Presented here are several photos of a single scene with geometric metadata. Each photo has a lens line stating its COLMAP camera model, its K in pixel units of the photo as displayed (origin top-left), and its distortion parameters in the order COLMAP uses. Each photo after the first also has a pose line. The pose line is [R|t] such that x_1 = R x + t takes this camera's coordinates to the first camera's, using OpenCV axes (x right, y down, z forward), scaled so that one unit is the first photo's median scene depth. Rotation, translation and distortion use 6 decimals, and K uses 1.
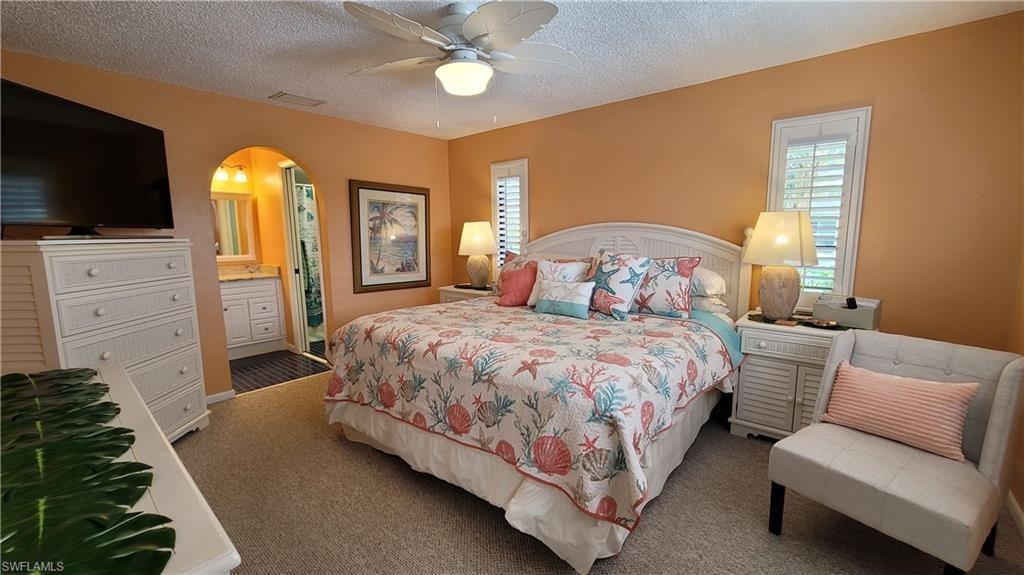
lens RADIAL K [[416.3, 0, 511.9], [0, 416.3, 289.8], [0, 0, 1]] dist [0.000085, 0.000037]
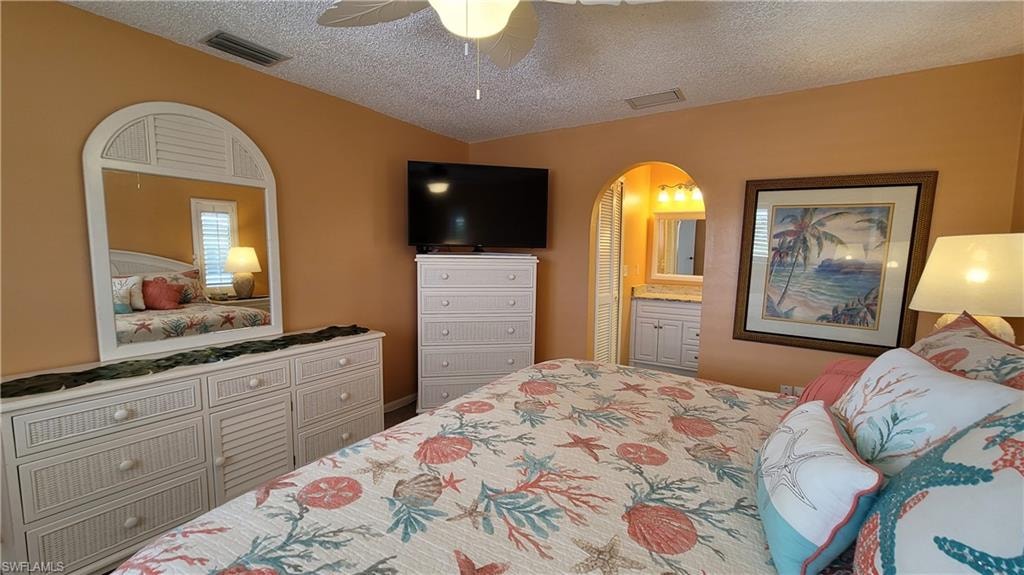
lens RADIAL K [[416.3, 0, 512.7], [0, 416.3, 291.5], [0, 0, 1]] dist [0.000085, 0.000037]
pose [[0.151095, 0.106945, -0.982717, 0.255527], [-0.147814, 0.985398, 0.084510, -0.073556], [0.977405, 0.132490, 0.164697, 0.482025]]
